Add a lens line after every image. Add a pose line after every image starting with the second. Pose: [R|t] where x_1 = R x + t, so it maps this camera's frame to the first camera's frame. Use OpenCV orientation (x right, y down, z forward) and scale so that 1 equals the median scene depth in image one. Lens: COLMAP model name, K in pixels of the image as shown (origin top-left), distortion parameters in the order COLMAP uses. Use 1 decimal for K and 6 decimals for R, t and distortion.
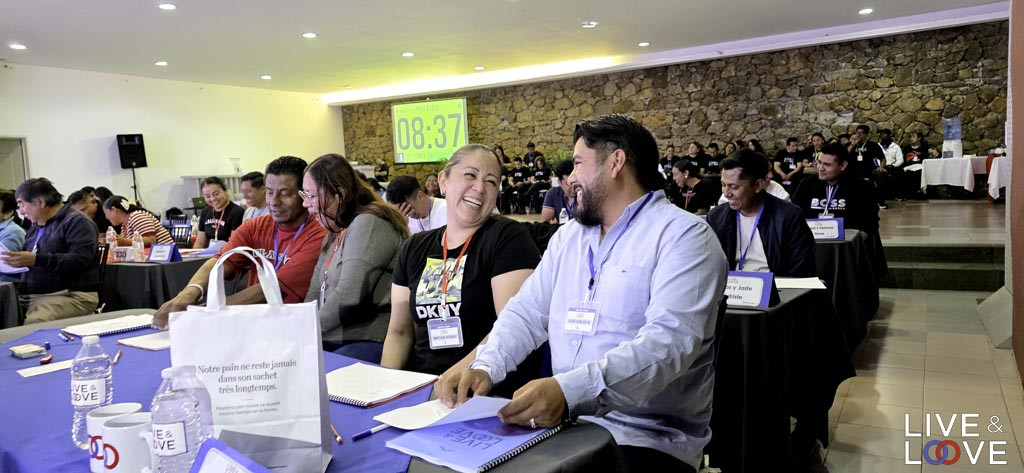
lens RADIAL K [[691.7, 0, 518.5], [0, 691.7, 230.5], [0, 0, 1]] dist [0.053976, -0.046414]
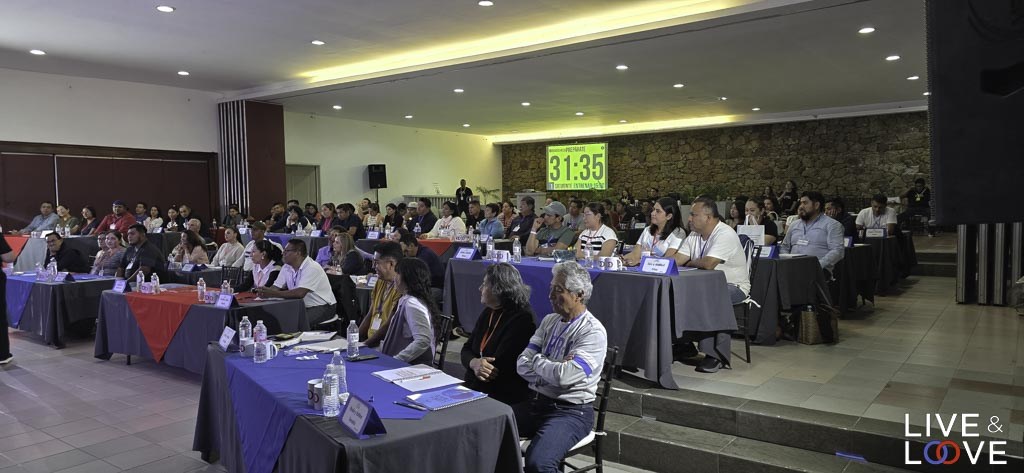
lens RADIAL K [[691.7, 0, 506.3], [0, 691.7, 234.6], [0, 0, 1]] dist [0.053976, -0.046414]
pose [[0.992962, 0.042229, -0.110647, -0.130134], [-0.045882, 0.998476, -0.030683, 0.035496], [0.109183, 0.035544, 0.993386, -0.357618]]
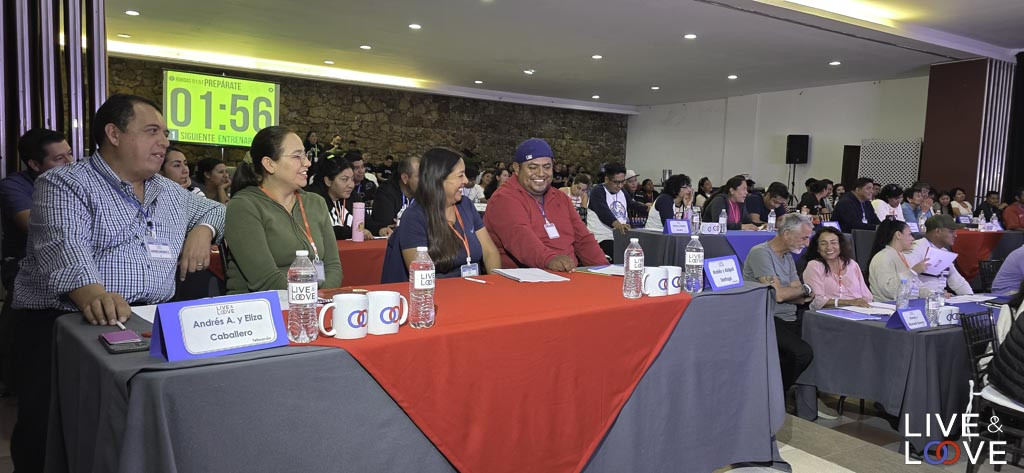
lens RADIAL K [[691.7, 0, 513.3], [0, 691.7, 241.3], [0, 0, 1]] dist [0.053976, -0.046414]
pose [[0.458010, -0.012597, 0.888858, -0.889012], [0.003688, 0.999918, 0.012270, 0.016193], [-0.888939, -0.002341, 0.458019, 0.312539]]
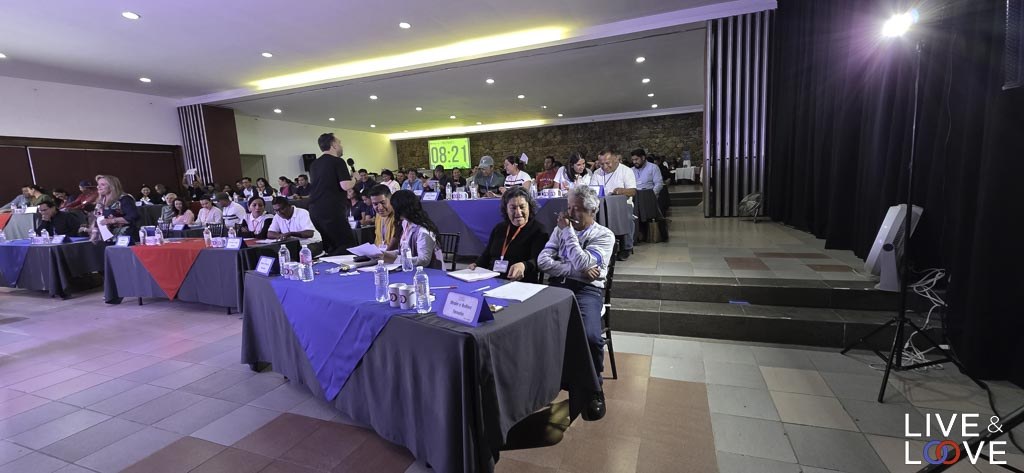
lens RADIAL K [[428.1, 0, 510.1], [0, 428.1, 234.7], [0, 0, 1]] dist [0.000247, 0.002172]
pose [[0.986668, -0.018295, 0.161717, -0.188727], [0.012199, 0.999180, 0.038605, 0.052480], [-0.162291, -0.036118, 0.986082, -0.305008]]
